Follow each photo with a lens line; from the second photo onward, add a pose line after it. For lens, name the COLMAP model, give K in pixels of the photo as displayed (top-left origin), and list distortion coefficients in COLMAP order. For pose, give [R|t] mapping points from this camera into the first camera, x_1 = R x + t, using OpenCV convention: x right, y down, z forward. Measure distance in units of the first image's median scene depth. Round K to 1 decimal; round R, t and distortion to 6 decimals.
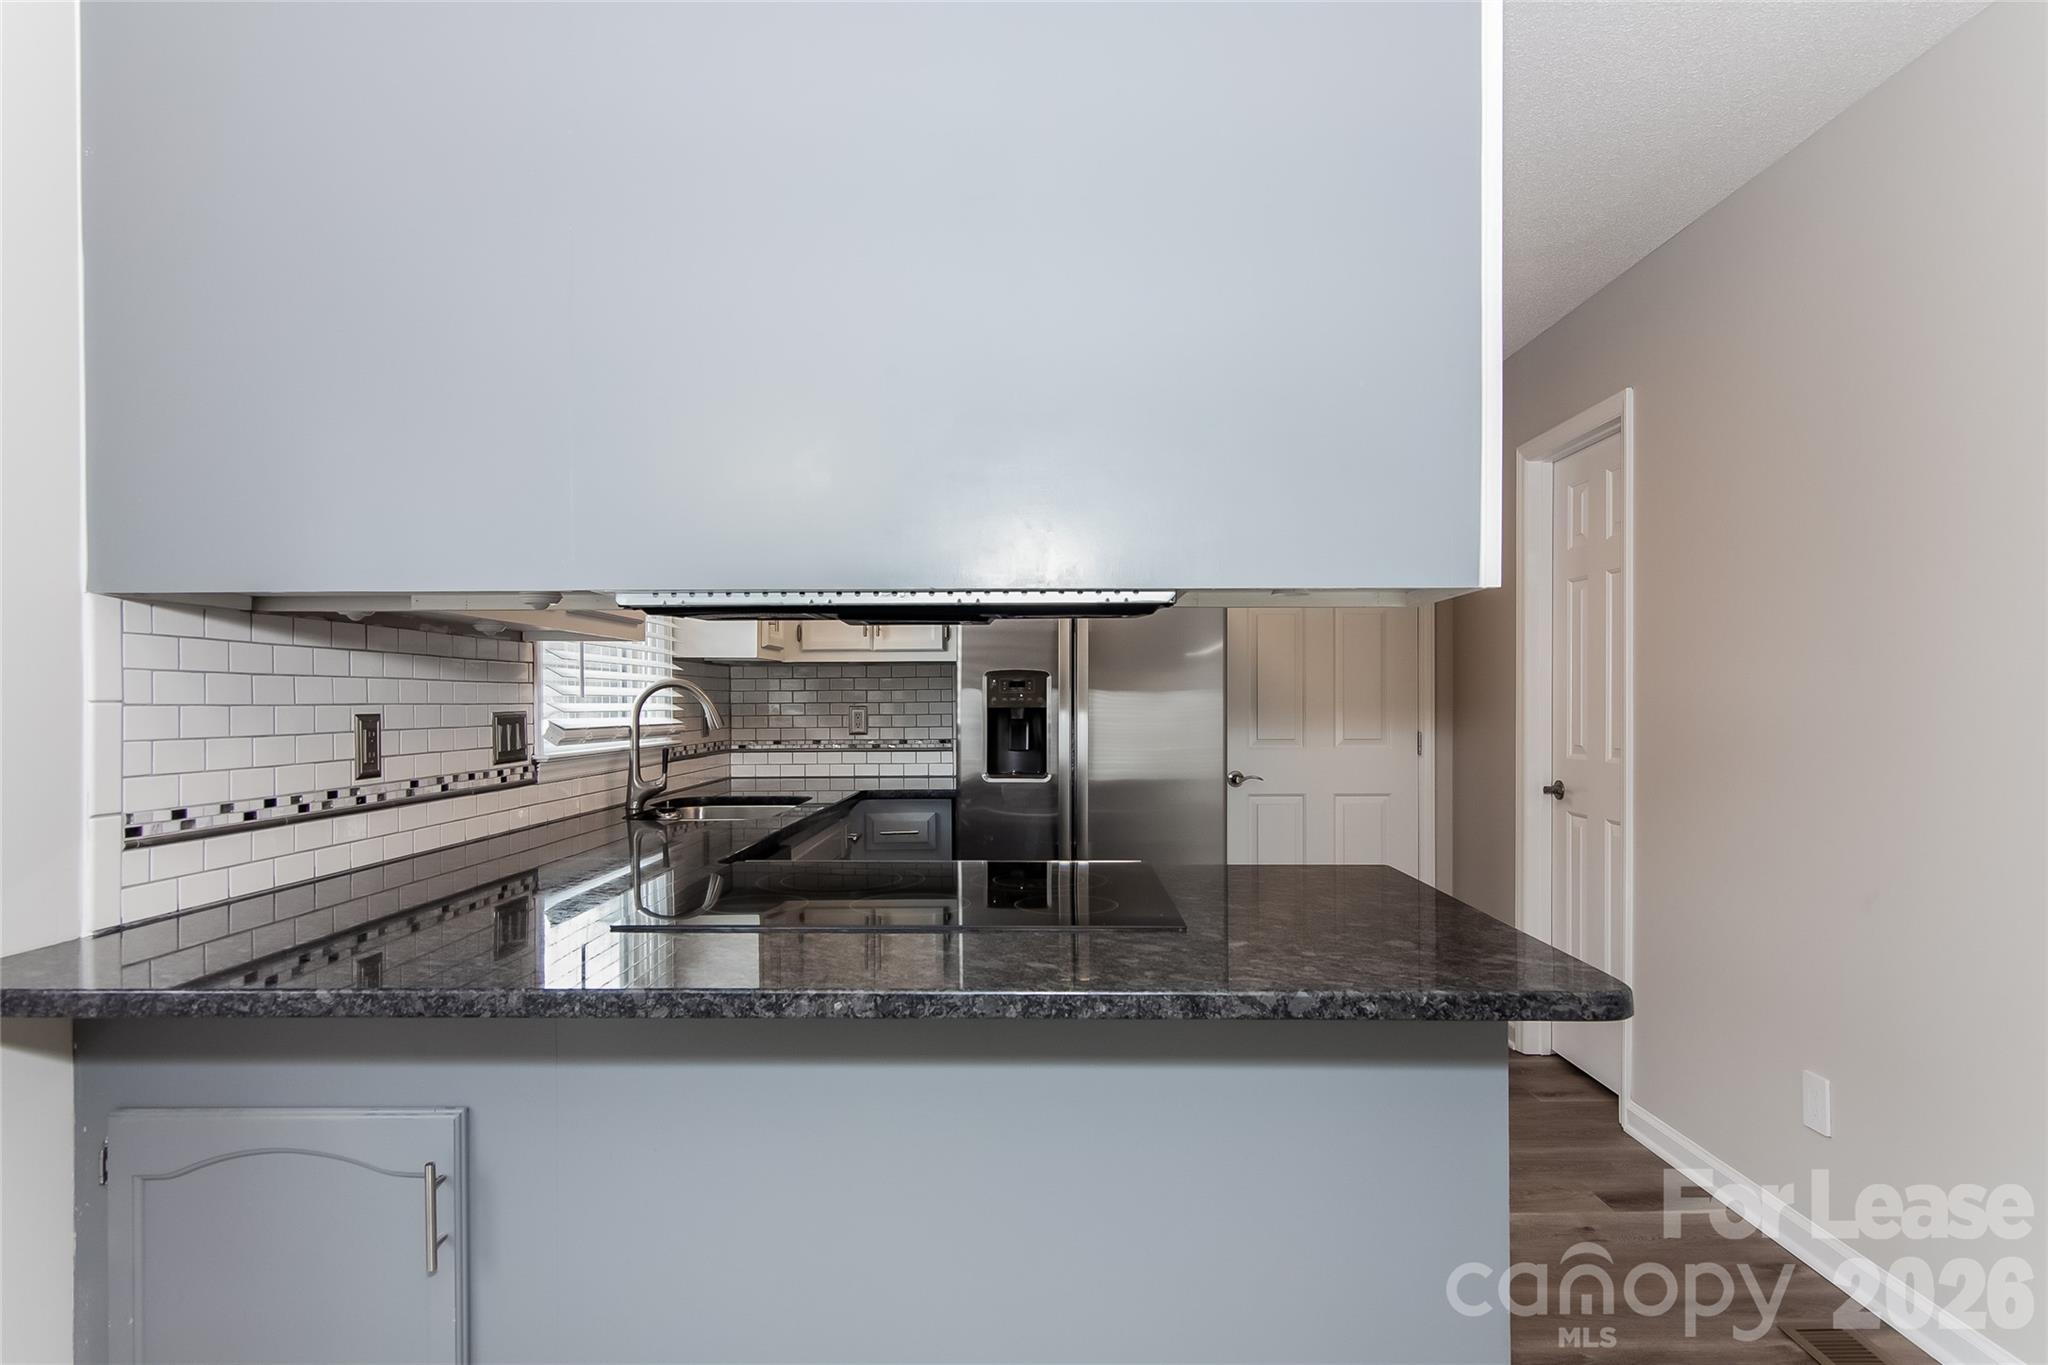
lens RADIAL K [[1090.7, 0, 1024.0], [0, 1090.7, 682.5], [0, 0, 1]] dist [0.016785, -0.000027]
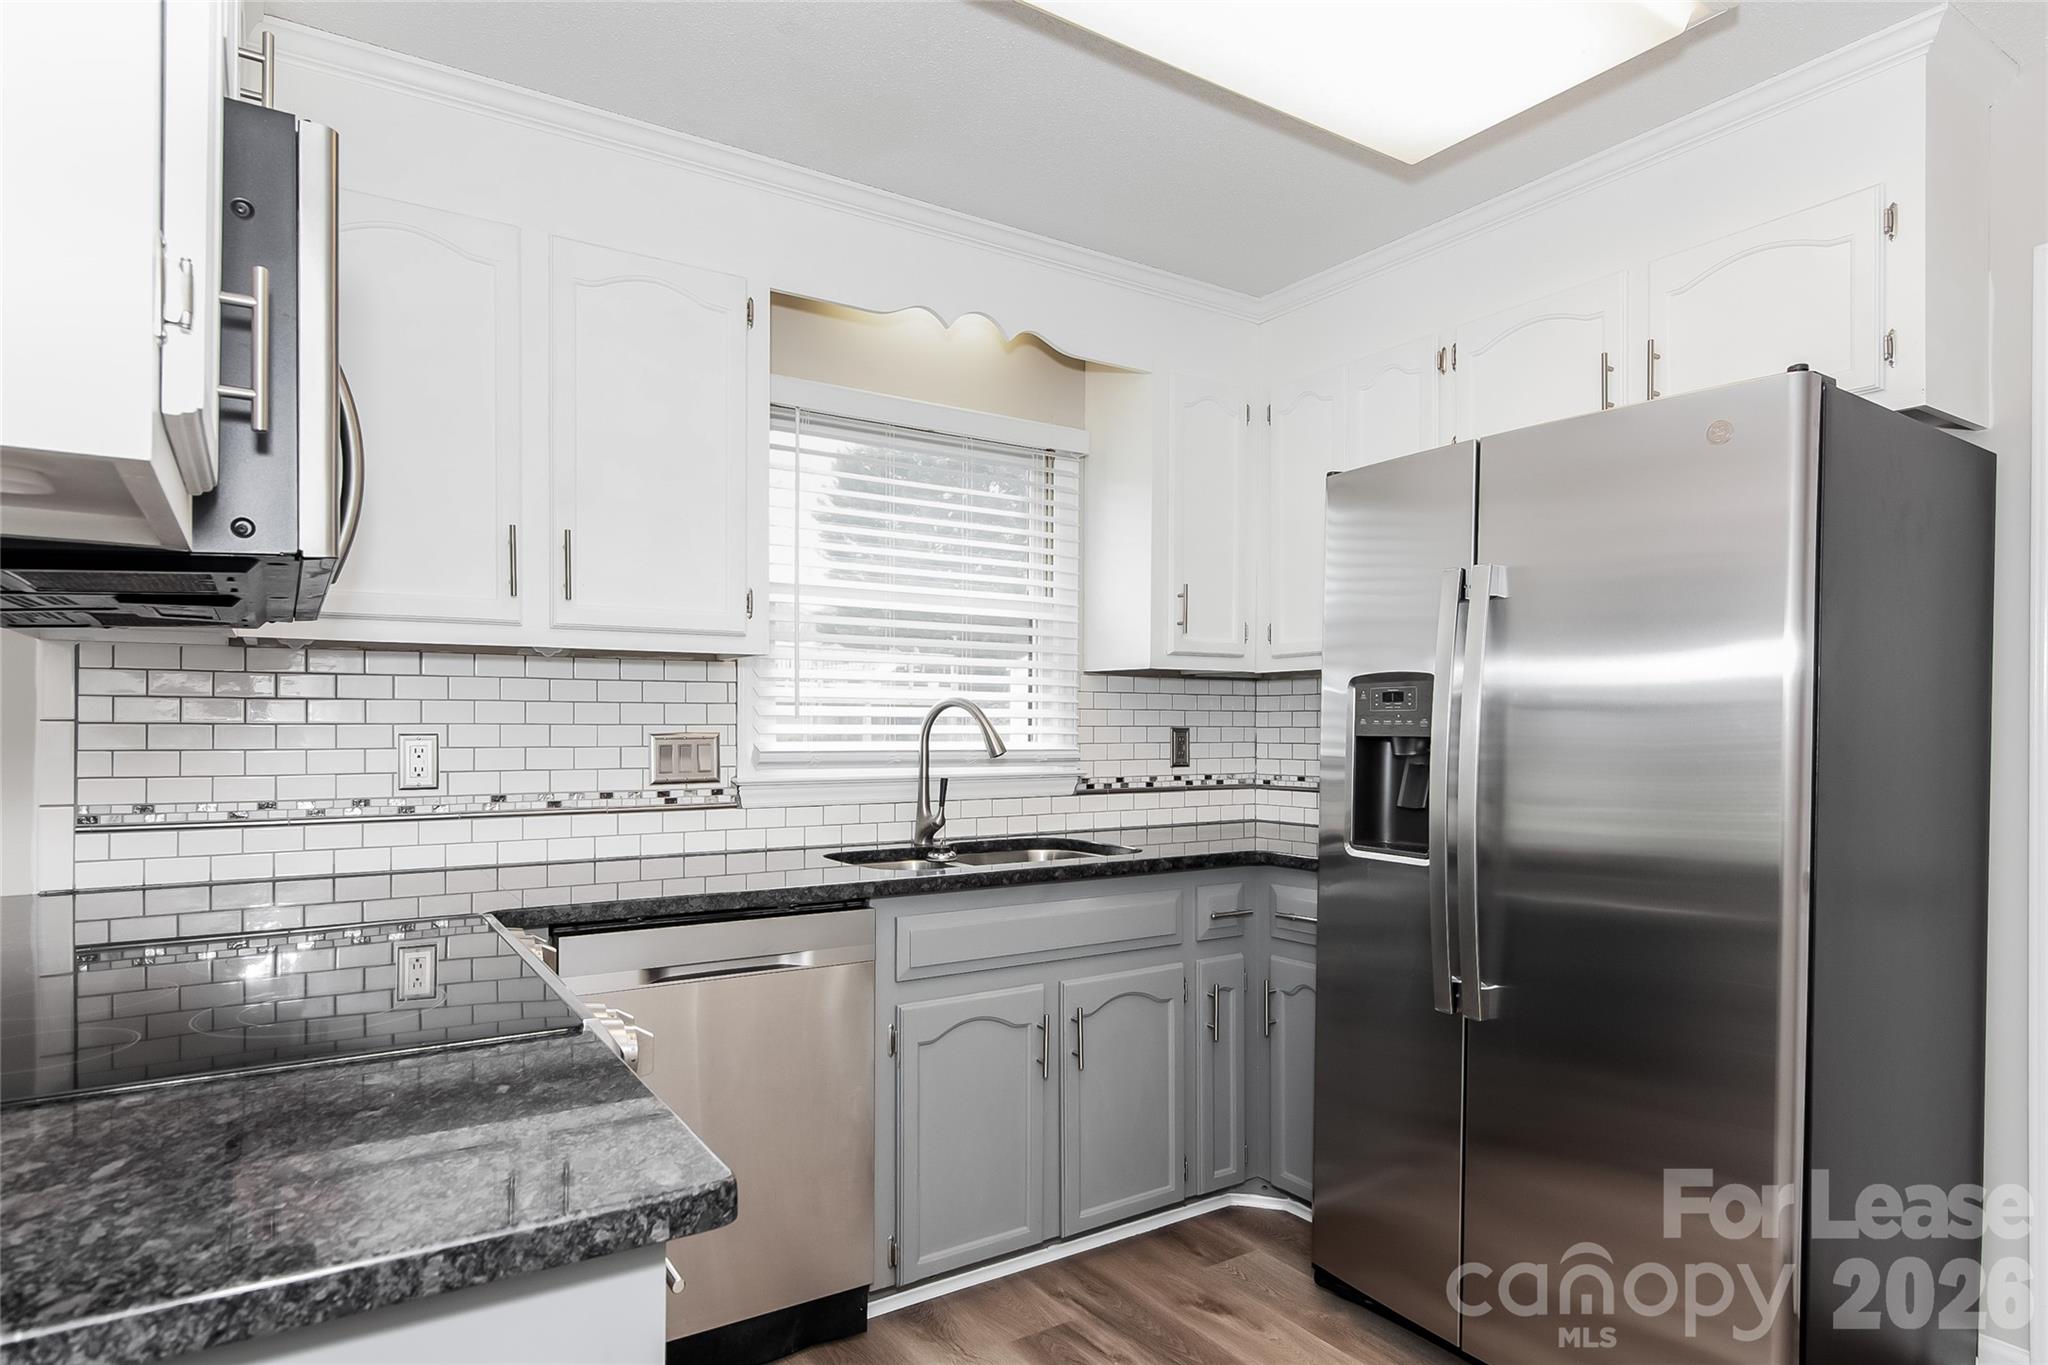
lens RADIAL K [[1090.7, 0, 1024.0], [0, 1090.7, 682.5], [0, 0, 1]] dist [0.016785, -0.000027]
pose [[0.551758, -0.030983, -0.833429, 0.433408], [0.010486, 0.999488, -0.030214, 0.011191], [0.833938, 0.007932, 0.551801, 0.575138]]
